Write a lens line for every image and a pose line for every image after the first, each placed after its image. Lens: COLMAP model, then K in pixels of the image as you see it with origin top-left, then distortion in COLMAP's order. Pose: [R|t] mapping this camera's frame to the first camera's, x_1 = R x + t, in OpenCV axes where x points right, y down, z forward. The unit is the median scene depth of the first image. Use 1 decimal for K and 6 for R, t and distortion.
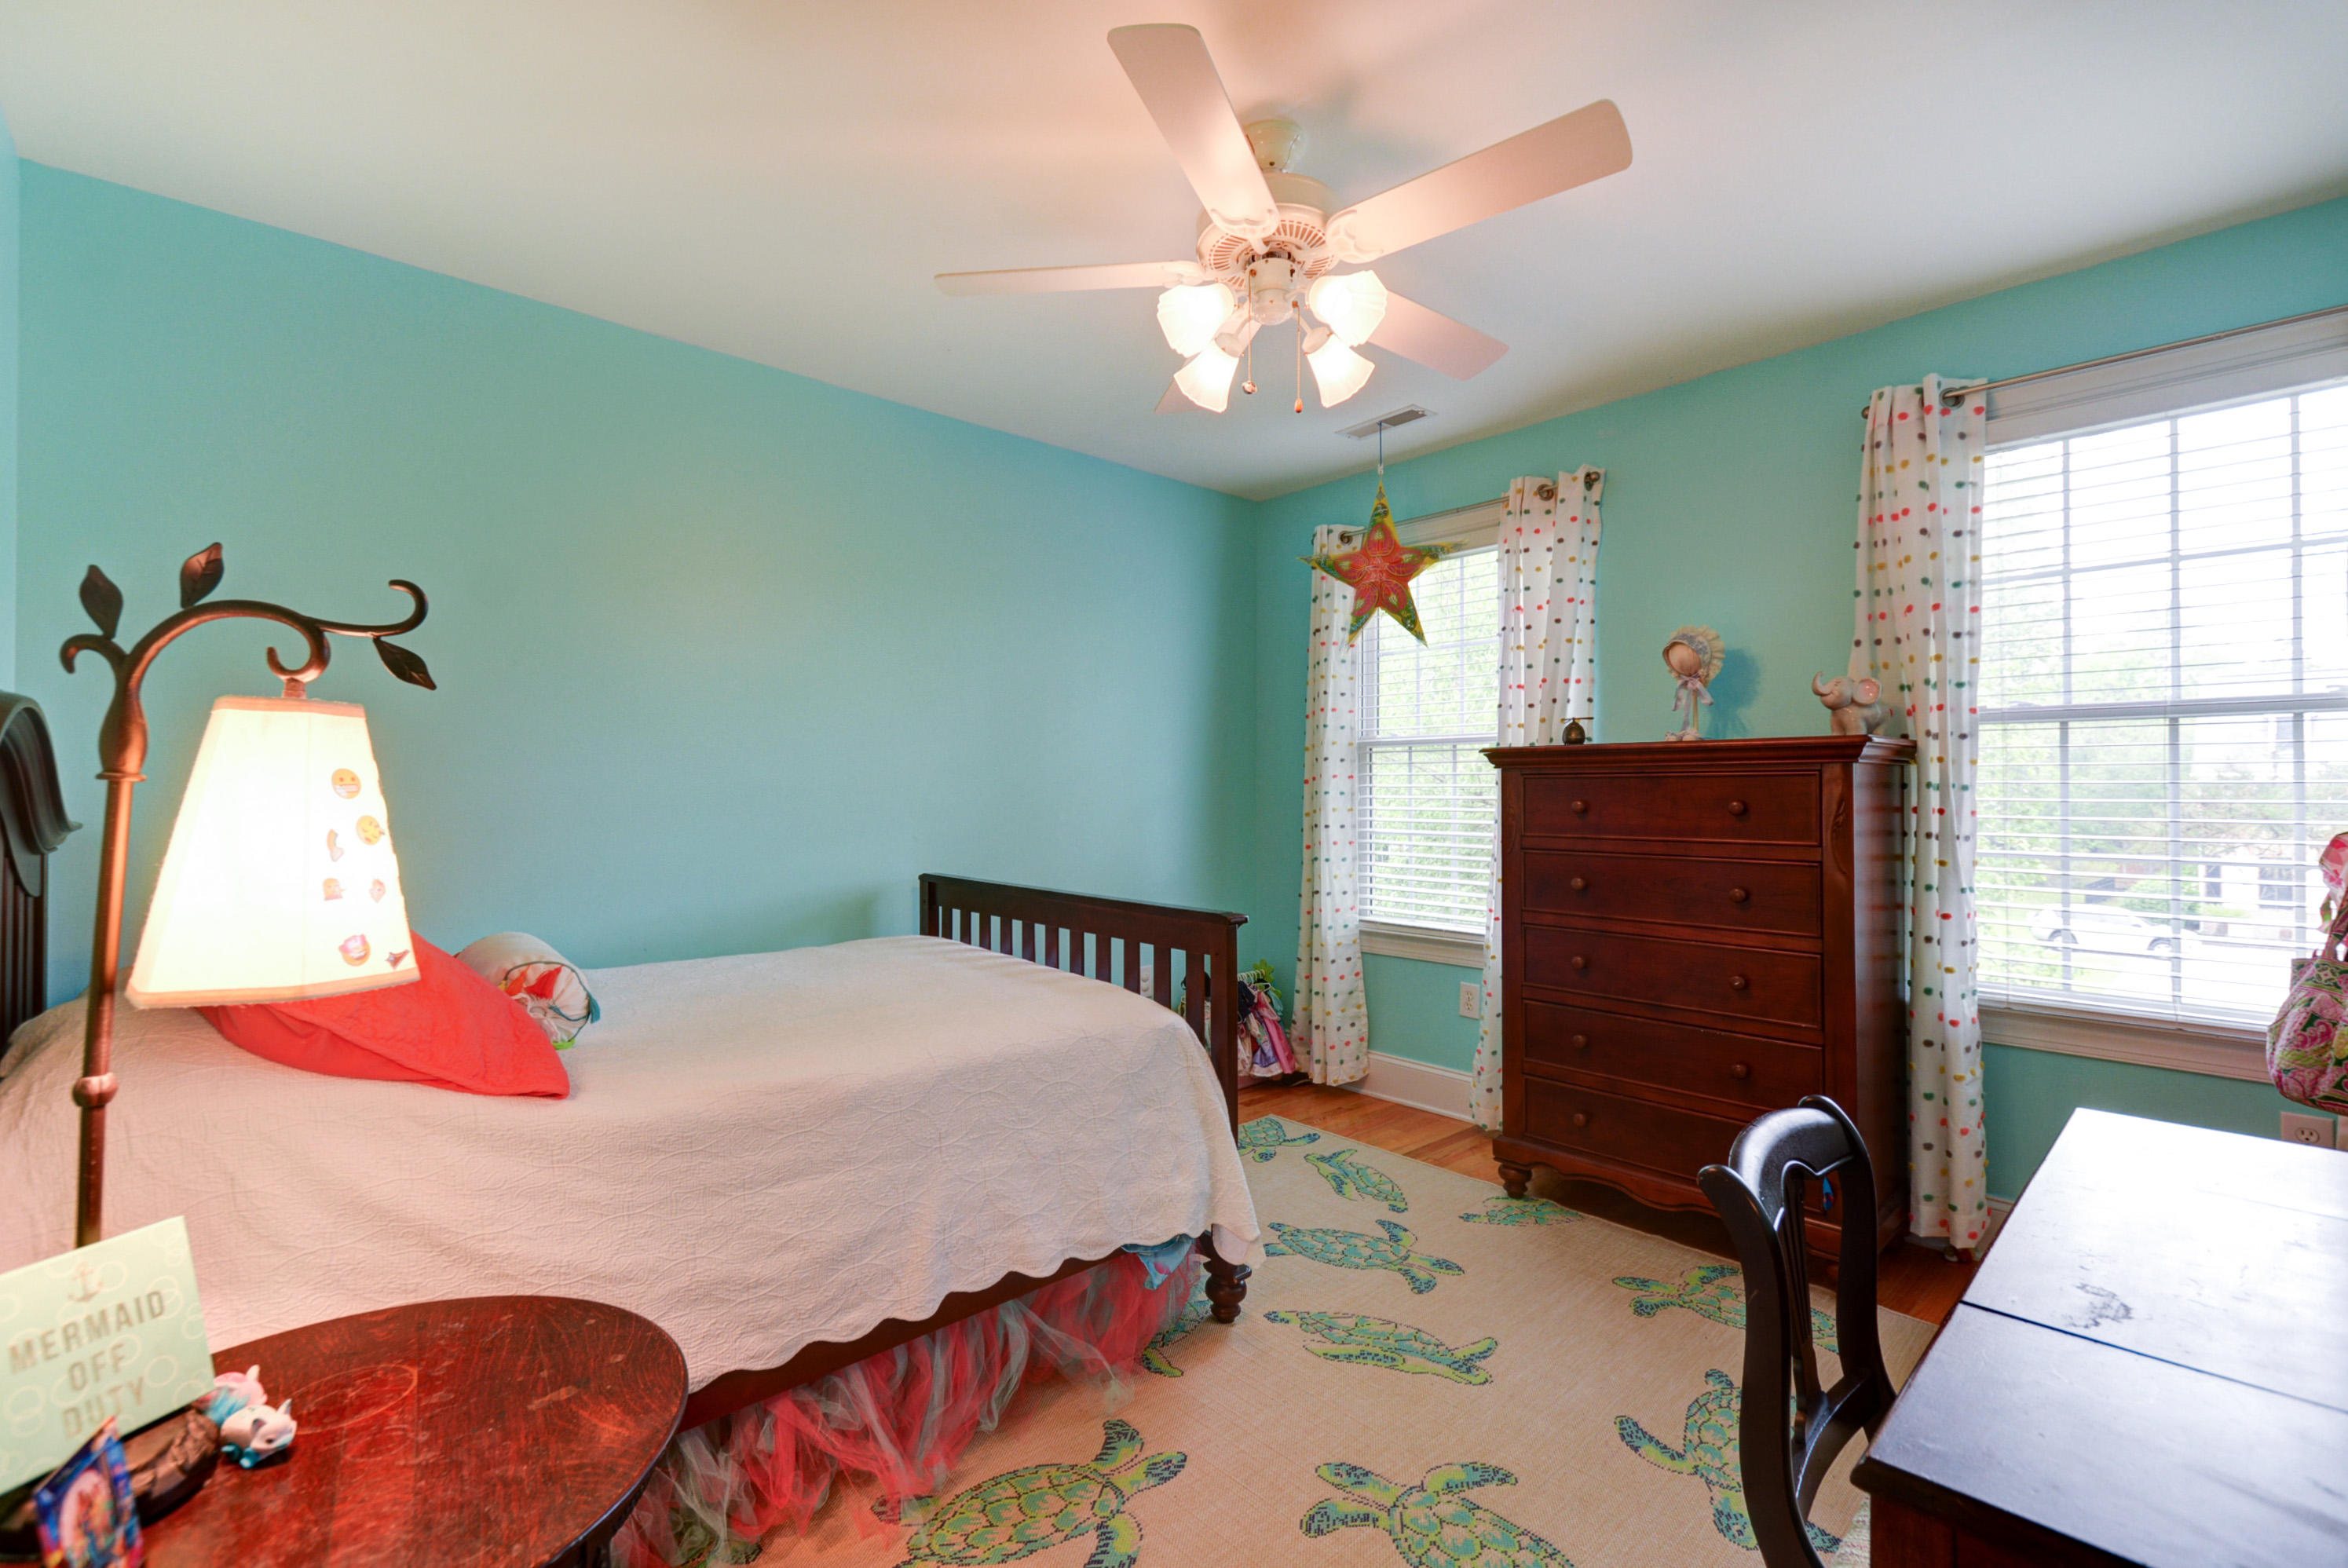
lens RADIAL K [[1052.3, 0, 1177.4], [0, 1052.3, 778.1], [0, 0, 1]] dist [-0.000464, -0.000156]
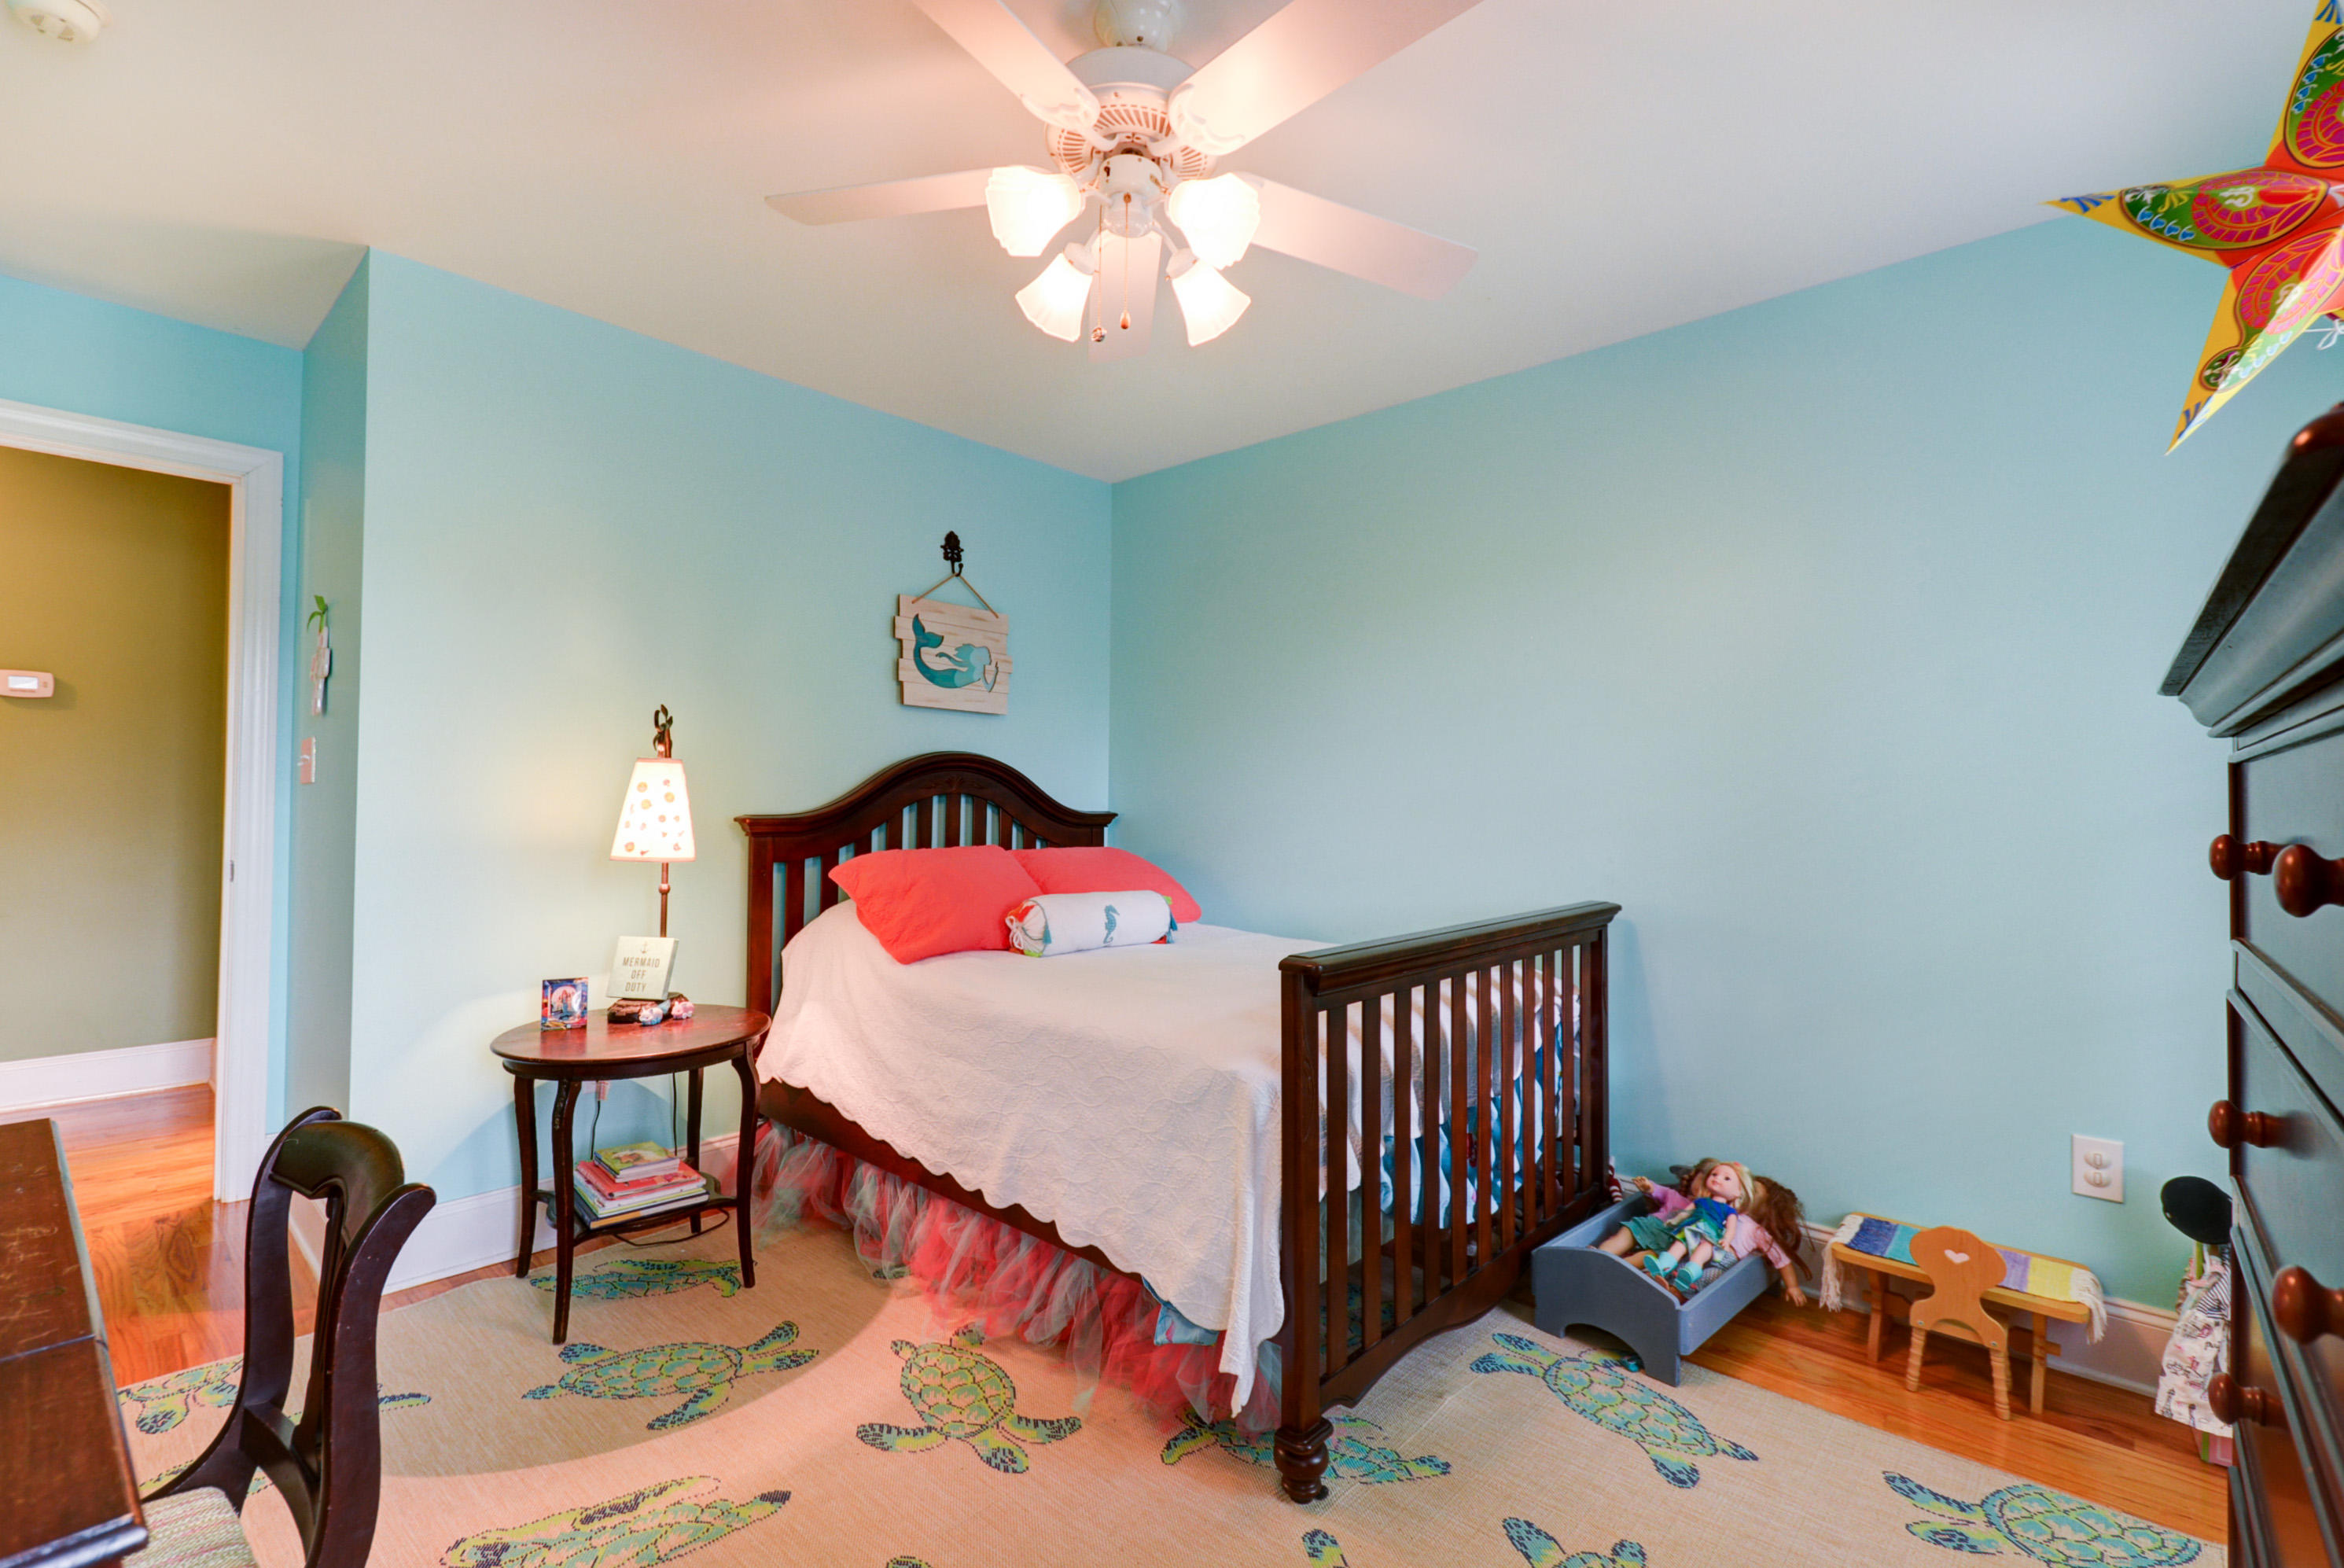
lens RADIAL K [[1050.6, 0, 1175.4], [0, 1050.6, 784.5], [0, 0, 1]] dist [-0.000464, -0.000156]
pose [[0.074692, -0.009454, -0.997162, 1.022844], [-0.001522, 0.999953, -0.009594, 0.012289], [0.997205, 0.002234, 0.074675, 1.091019]]
